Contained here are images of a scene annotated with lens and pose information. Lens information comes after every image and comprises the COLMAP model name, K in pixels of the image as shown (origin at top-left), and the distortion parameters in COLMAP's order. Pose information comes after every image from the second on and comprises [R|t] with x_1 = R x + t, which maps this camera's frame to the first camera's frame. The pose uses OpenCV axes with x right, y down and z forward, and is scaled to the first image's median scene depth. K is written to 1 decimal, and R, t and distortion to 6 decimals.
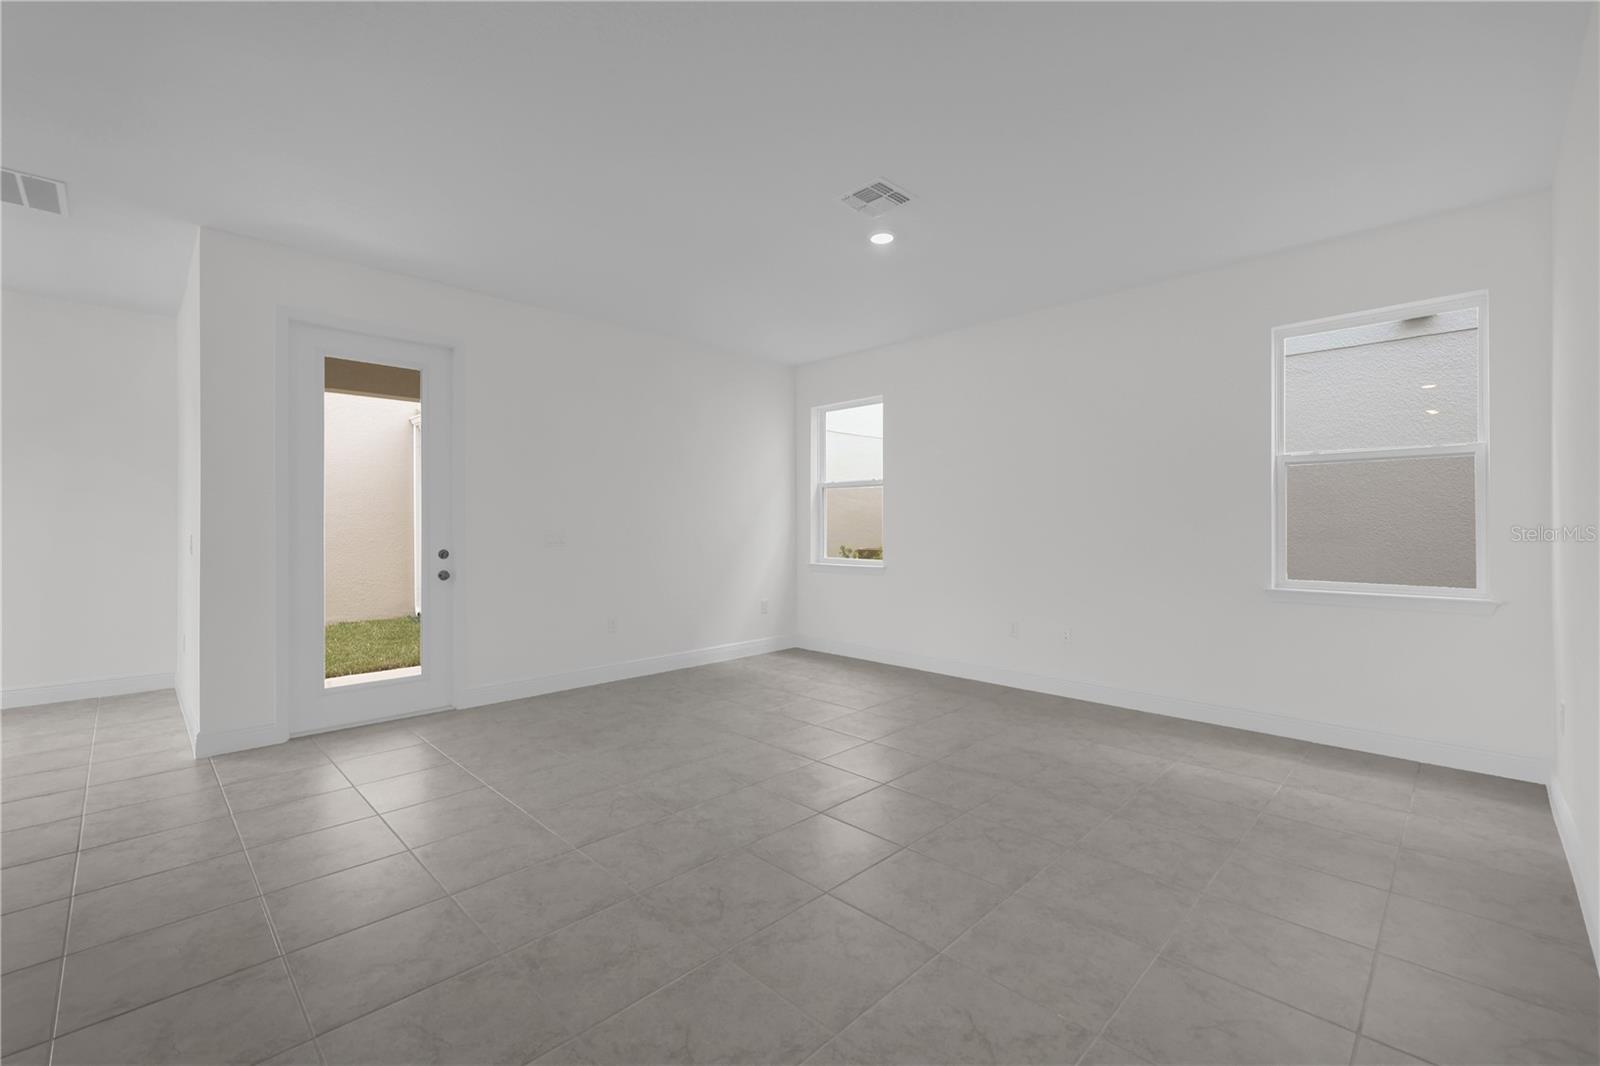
lens RADIAL K [[666.7, 0, 804.3], [0, 666.7, 528.0], [0, 0, 1]] dist [-0.000651, 0.000260]
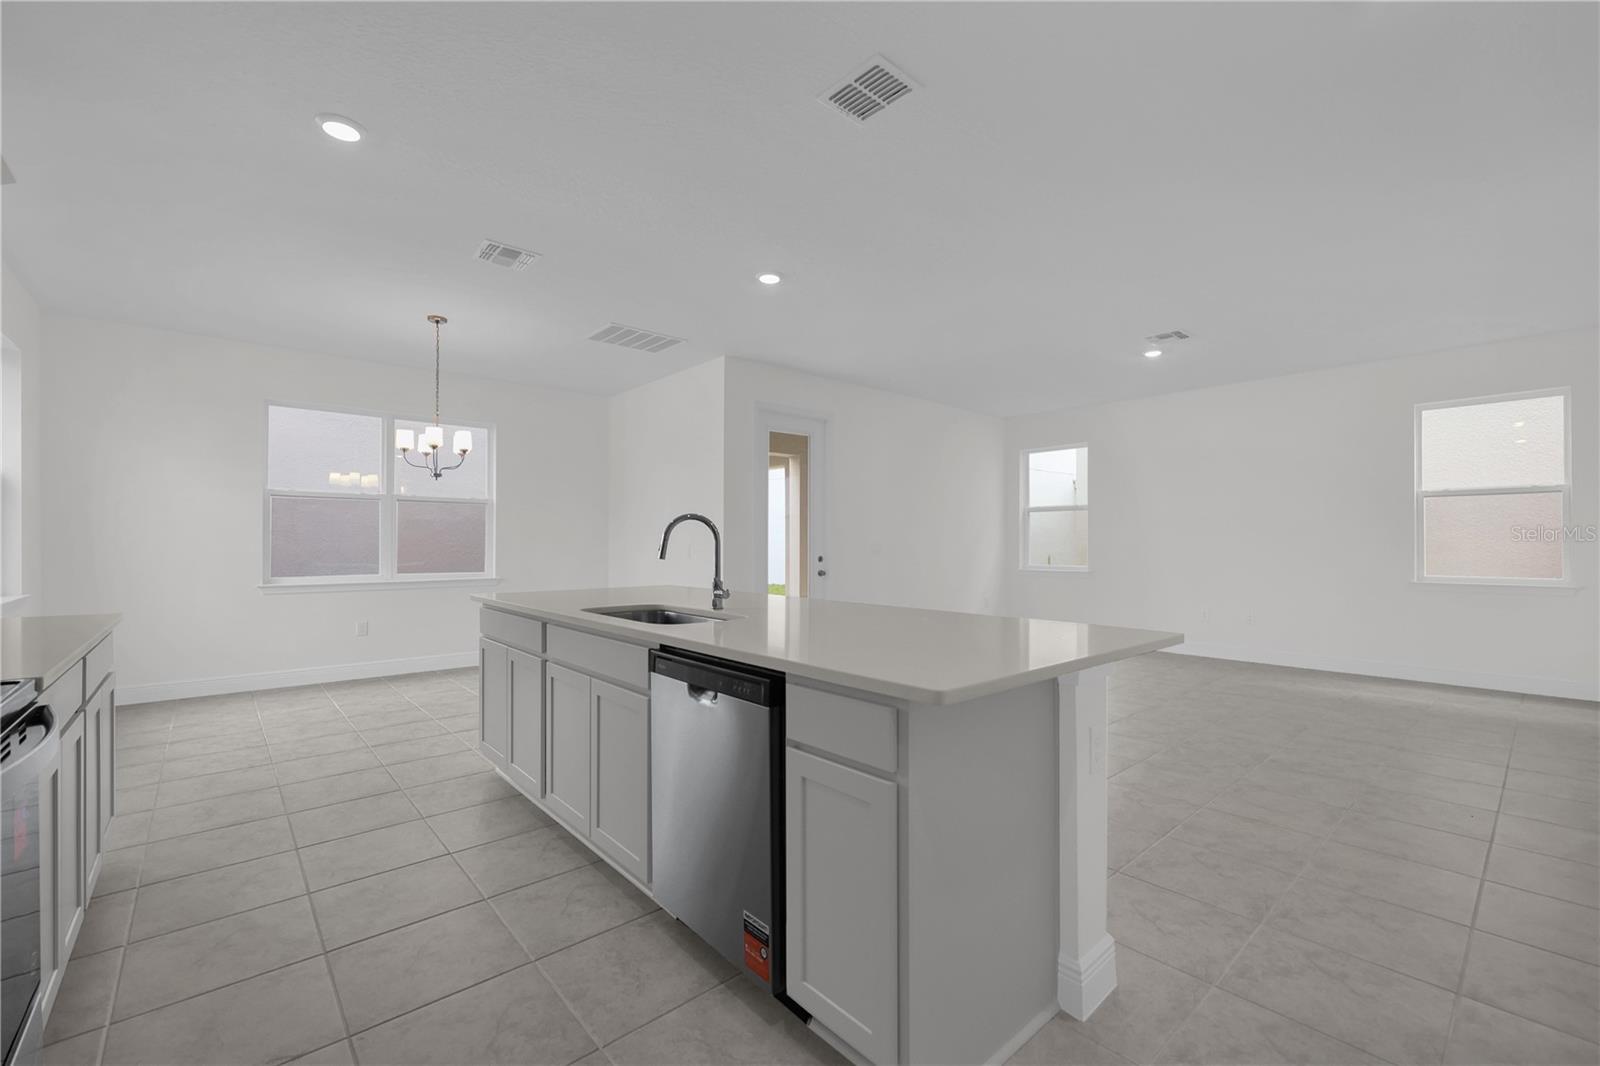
lens RADIAL K [[666.7, 0, 798.0], [0, 666.7, 541.1], [0, 0, 1]] dist [-0.000651, 0.000260]
pose [[0.997589, -0.001758, -0.069376, -0.487255], [0.001129, 0.999958, -0.009103, 0.013076], [0.069389, 0.009003, 0.997549, -0.493386]]
